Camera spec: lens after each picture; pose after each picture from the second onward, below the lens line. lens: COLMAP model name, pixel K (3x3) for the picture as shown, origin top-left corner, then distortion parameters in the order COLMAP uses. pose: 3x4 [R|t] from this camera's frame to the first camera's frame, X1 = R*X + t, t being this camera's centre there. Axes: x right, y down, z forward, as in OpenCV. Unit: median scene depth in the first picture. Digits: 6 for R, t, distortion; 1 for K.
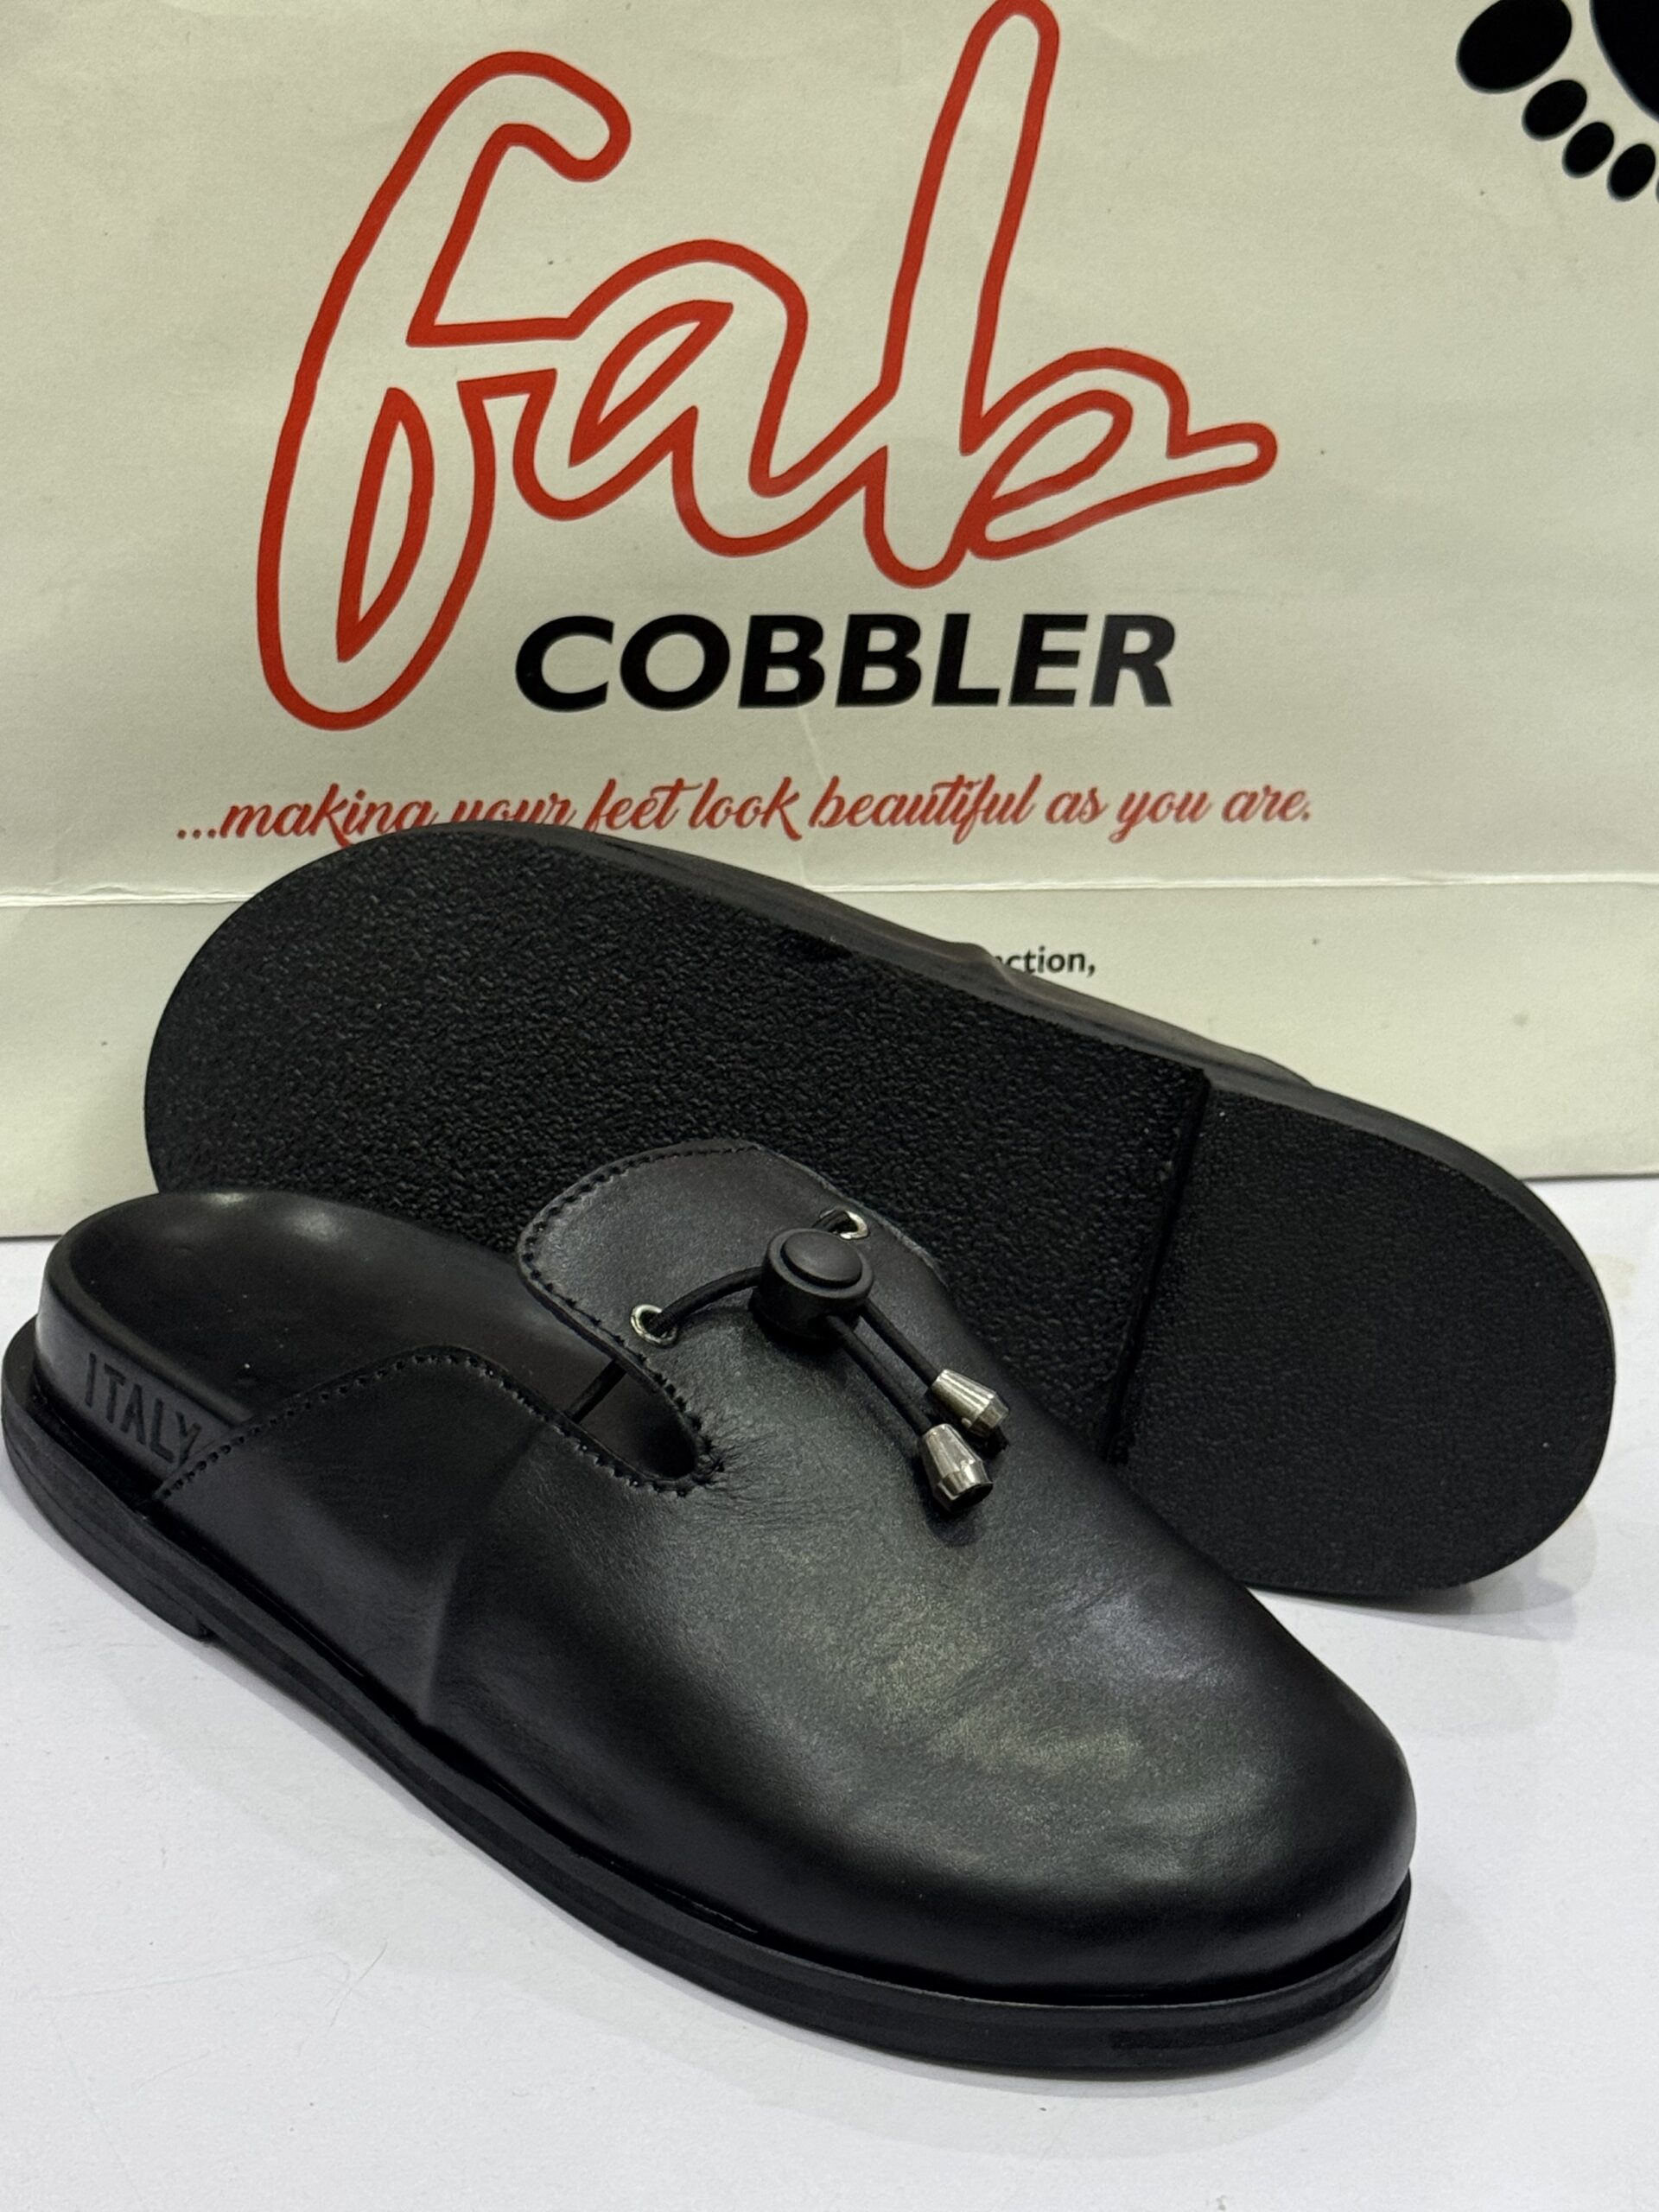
lens RADIAL K [[4368.5, 0, 829.5], [0, 4368.5, 1106.0], [0, 0, 1]] dist [0.184961, -0.061136]
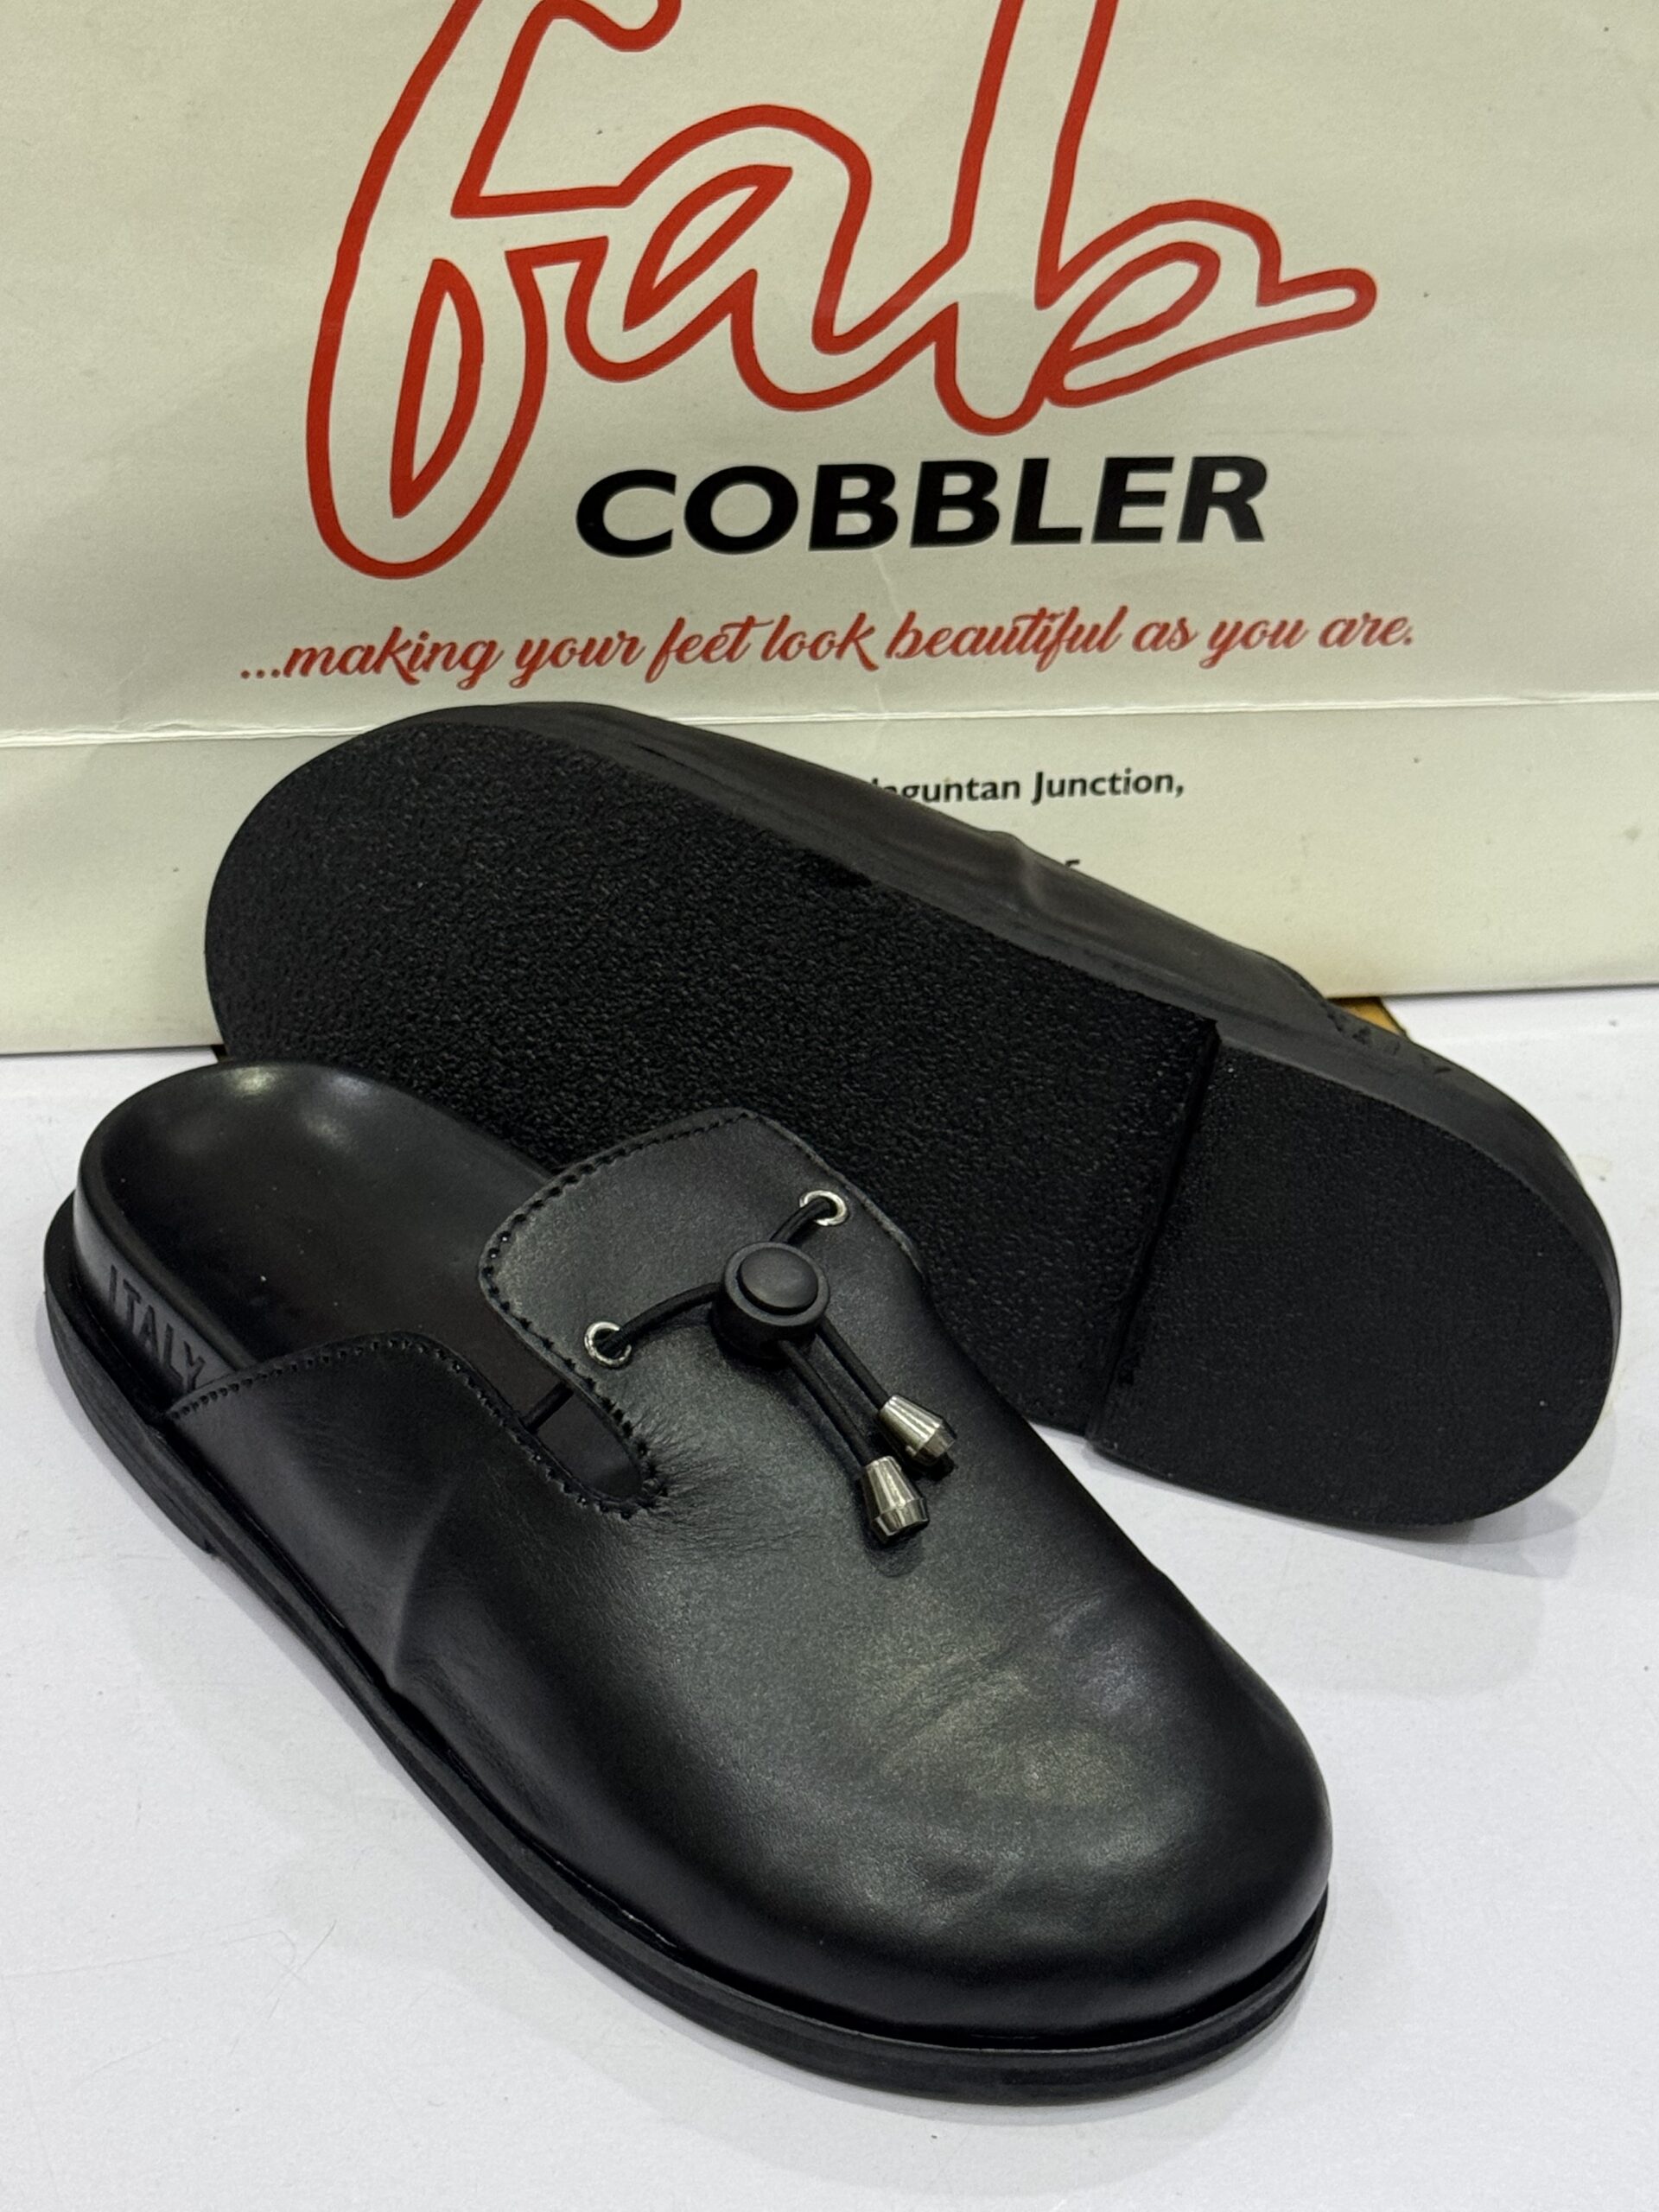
lens RADIAL K [[4368.5, 0, 829.5], [0, 4368.5, 1106.0], [0, 0, 1]] dist [0.184961, -0.061136]
pose [[0.993951, 0.046650, -0.099428, 0.092147], [-0.025428, 0.978457, 0.204880, -0.179720], [0.106844, -0.201112, 0.973724, 0.018059]]
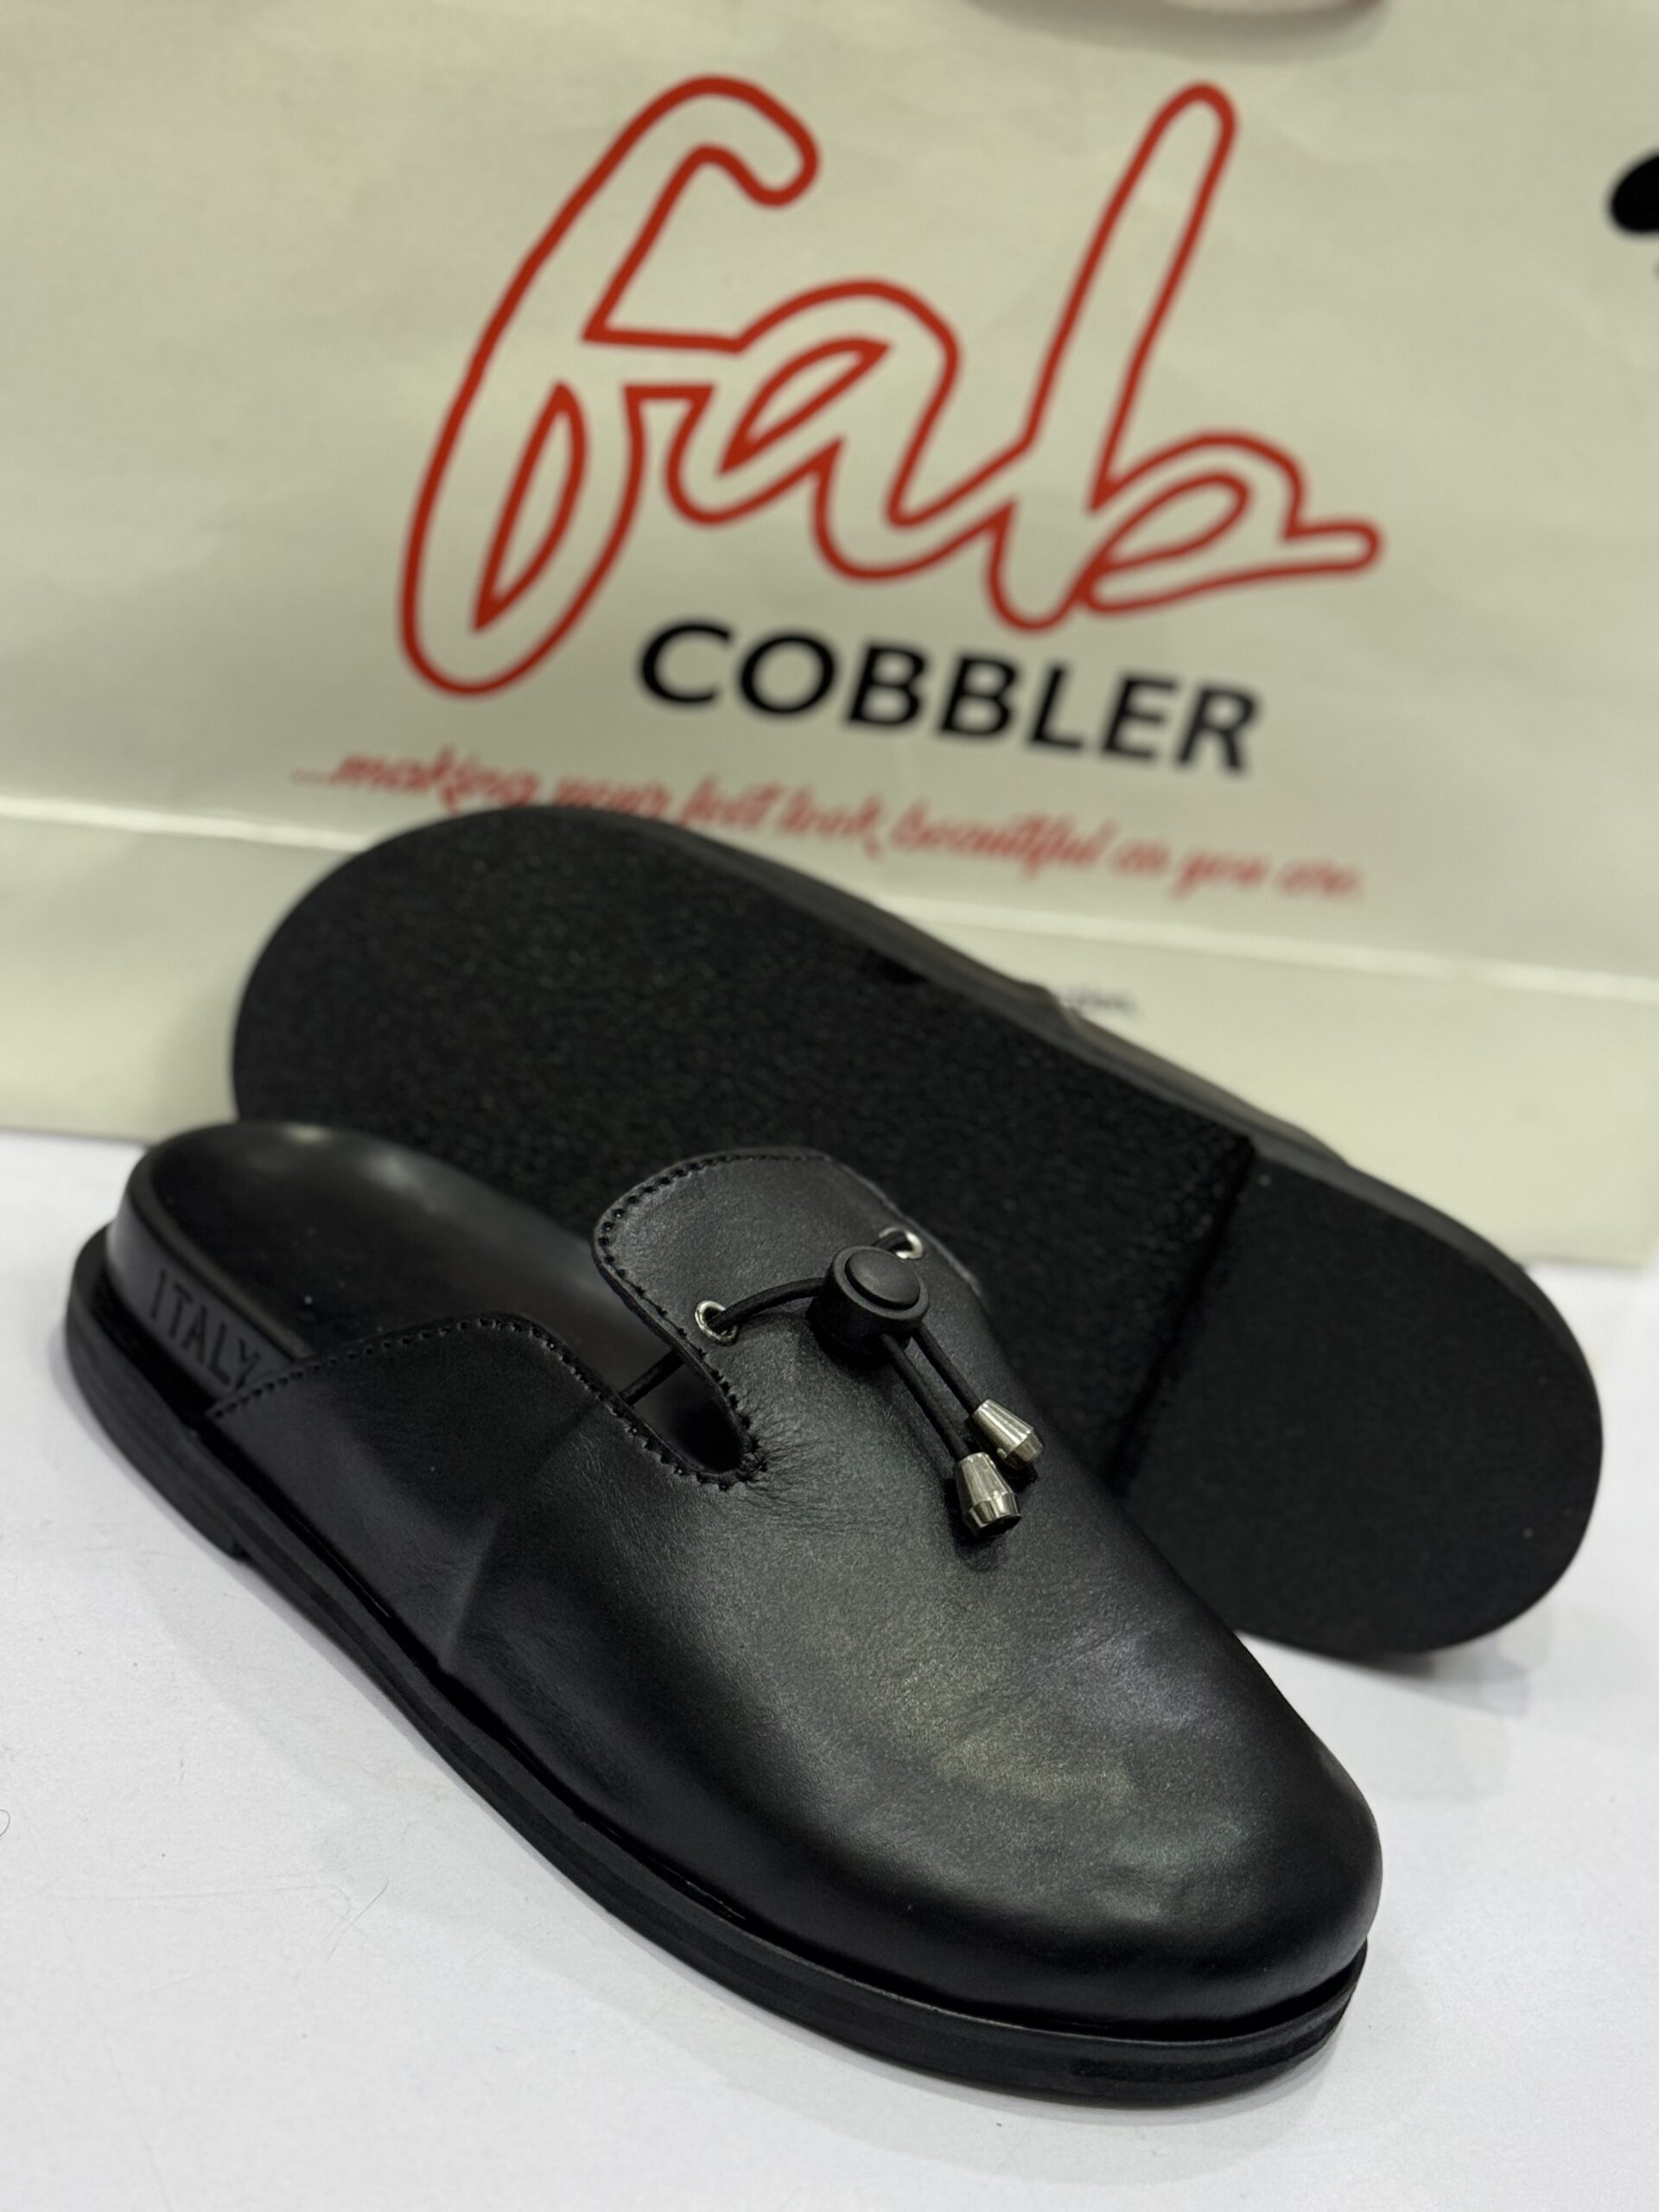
lens RADIAL K [[4028.5, 0, 829.5], [0, 4028.5, 1106.0], [0, 0, 1]] dist [0.192123, -0.164708]
pose [[0.991280, 0.130069, 0.021115, -0.033680], [-0.130378, 0.991365, 0.014002, -0.014744], [-0.019112, -0.016633, 0.999679, 0.035944]]
